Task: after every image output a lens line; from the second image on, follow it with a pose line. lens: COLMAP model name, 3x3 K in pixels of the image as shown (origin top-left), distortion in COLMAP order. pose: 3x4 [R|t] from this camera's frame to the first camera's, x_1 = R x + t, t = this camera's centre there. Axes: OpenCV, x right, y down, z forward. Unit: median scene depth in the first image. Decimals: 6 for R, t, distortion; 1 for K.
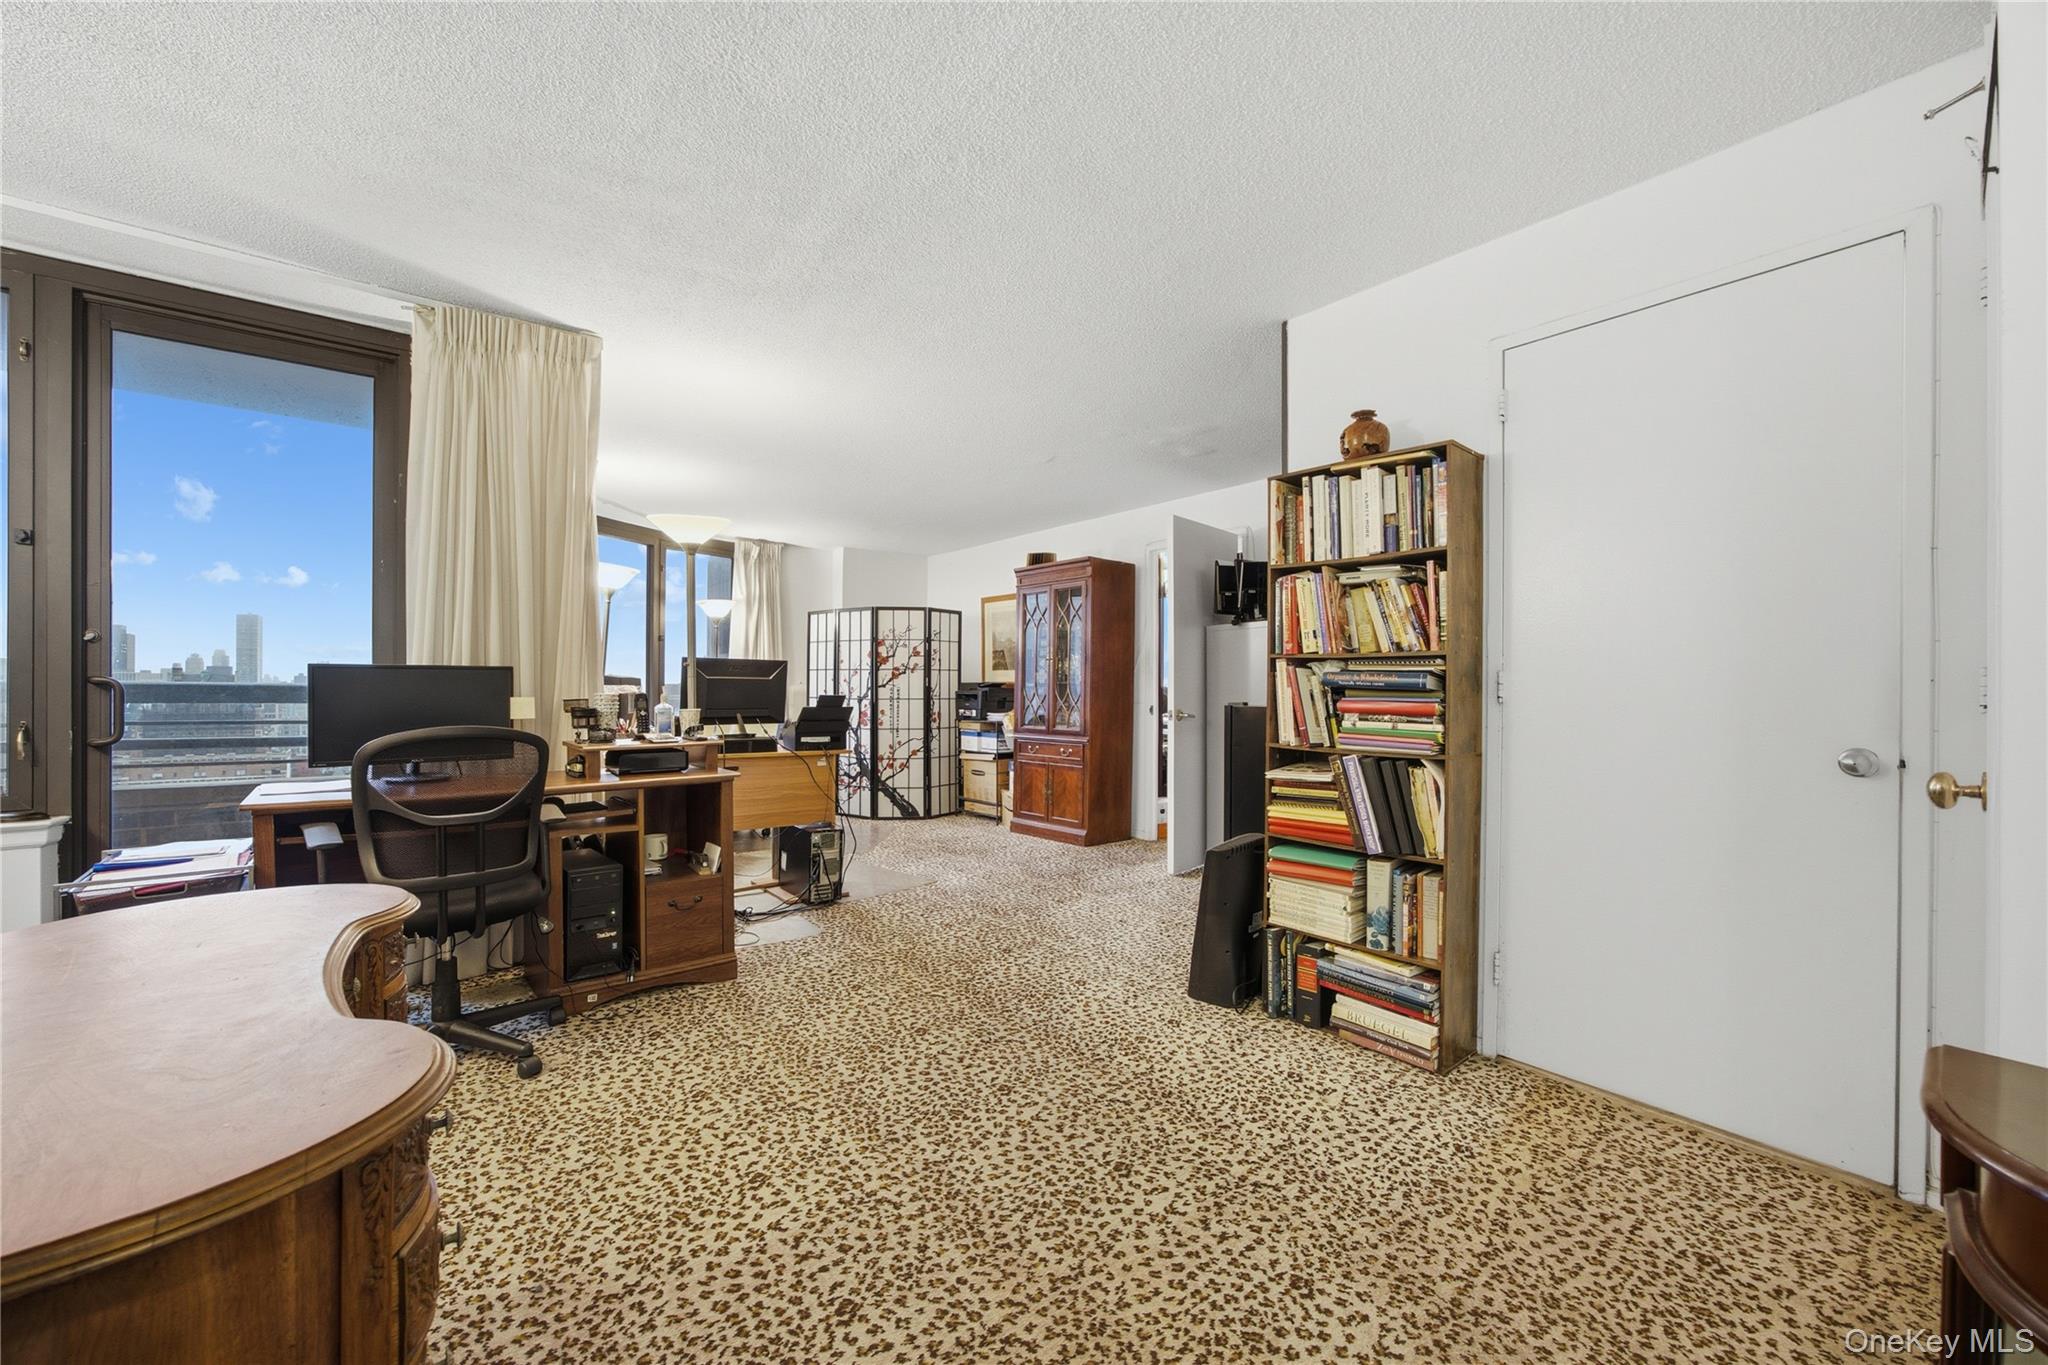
lens RADIAL K [[794.6, 0, 944.3], [0, 794.6, 687.6], [0, 0, 1]] dist [-0.015185, 0.004678]
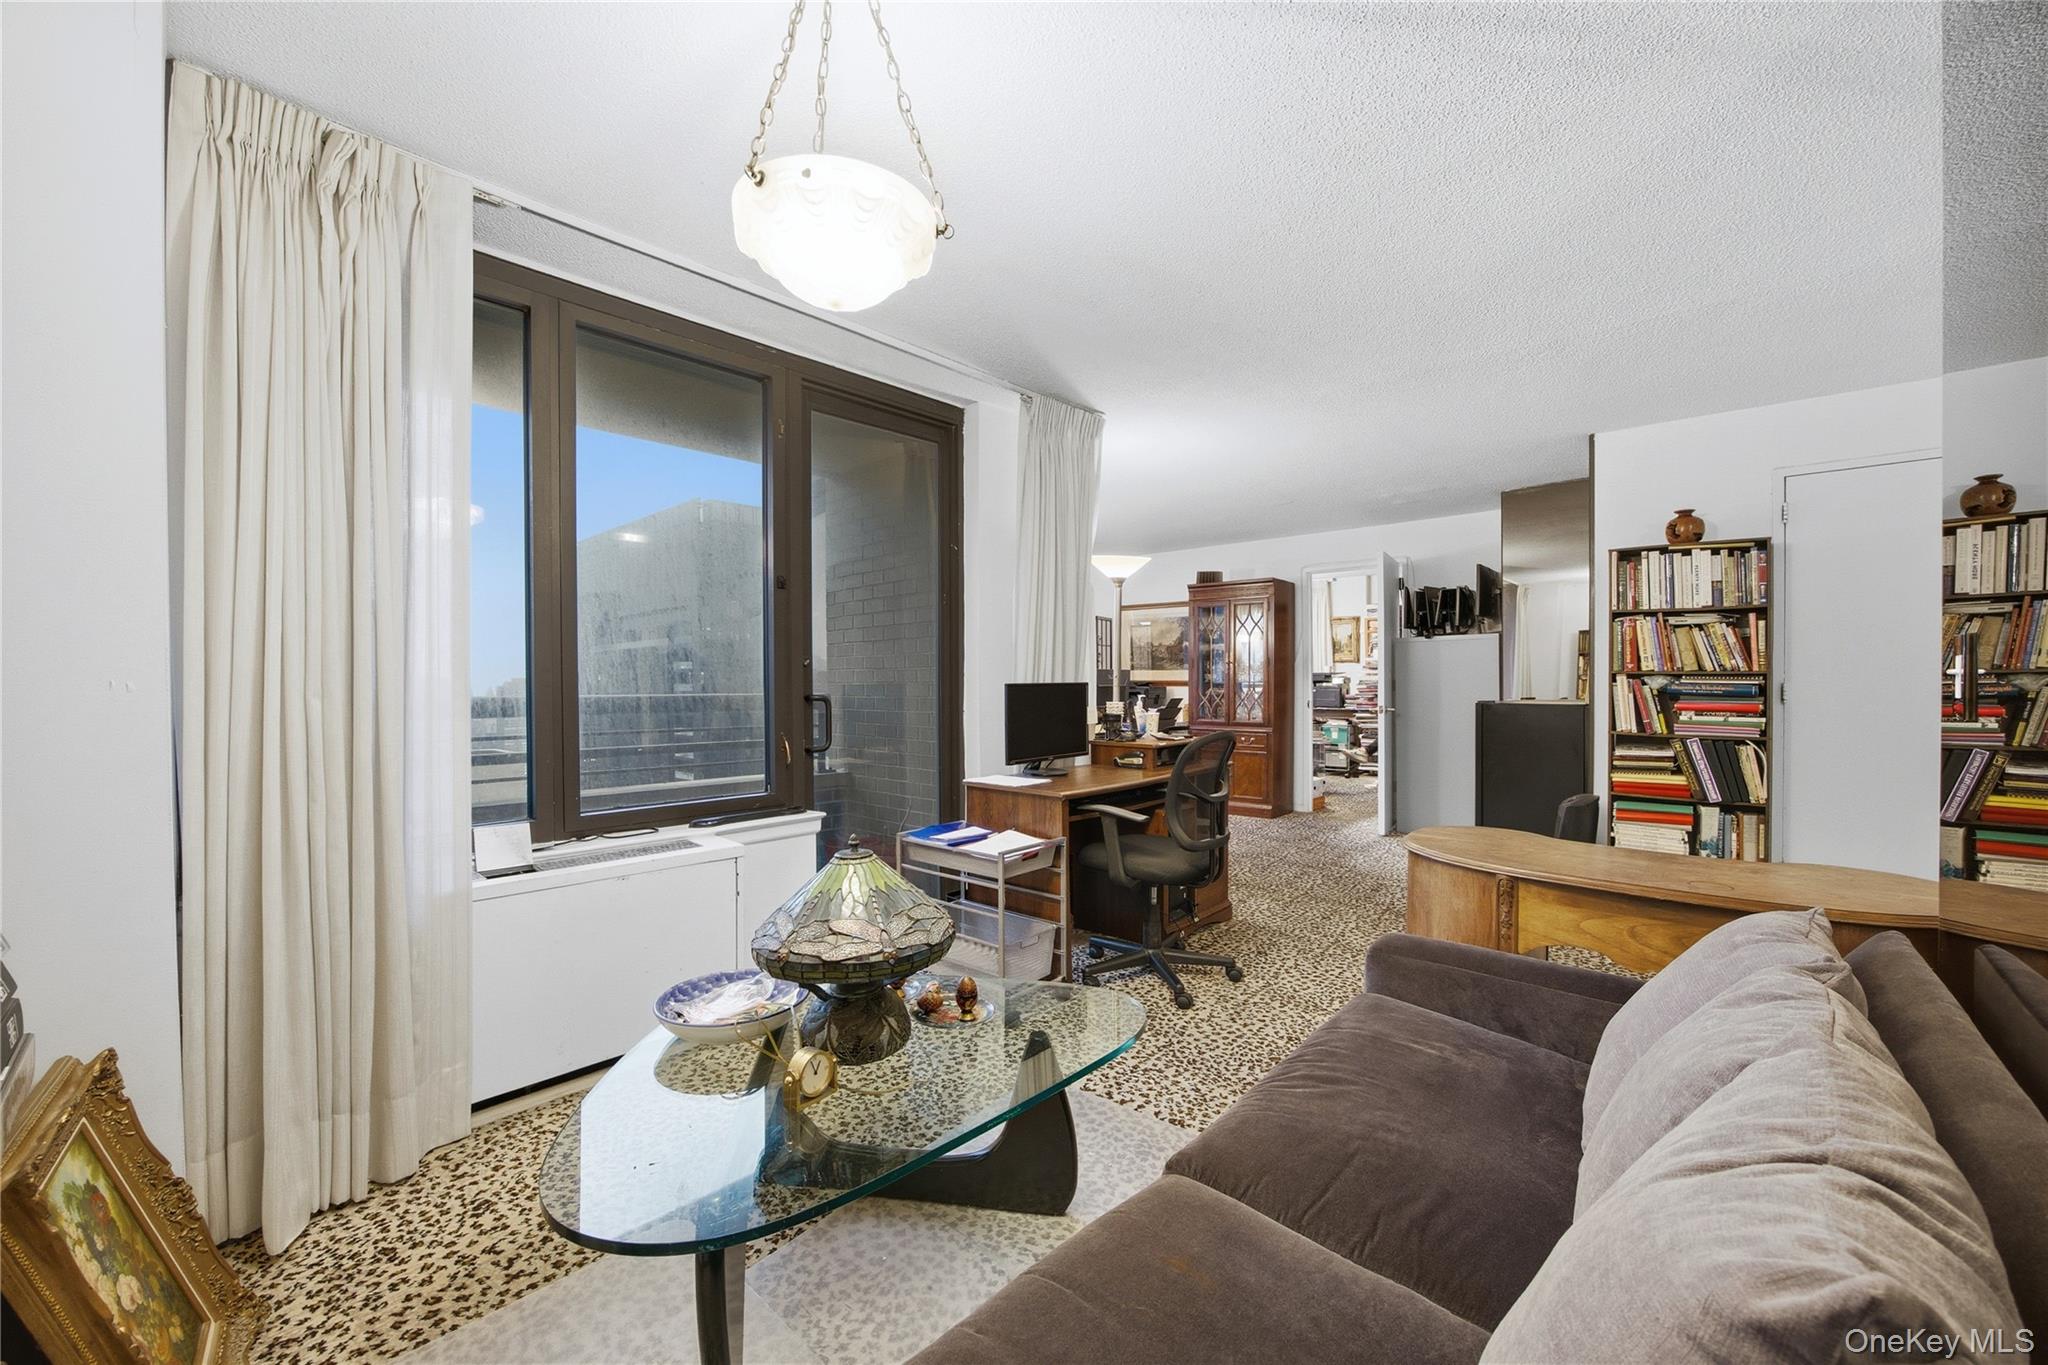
lens RADIAL K [[794.6, 0, 976.5], [0, 794.6, 681.4], [0, 0, 1]] dist [-0.015185, 0.004678]
pose [[0.989683, -0.009857, 0.142932, -1.046862], [0.009231, 0.999945, 0.005040, -0.043963], [-0.142973, -0.003669, 0.989720, -0.298541]]
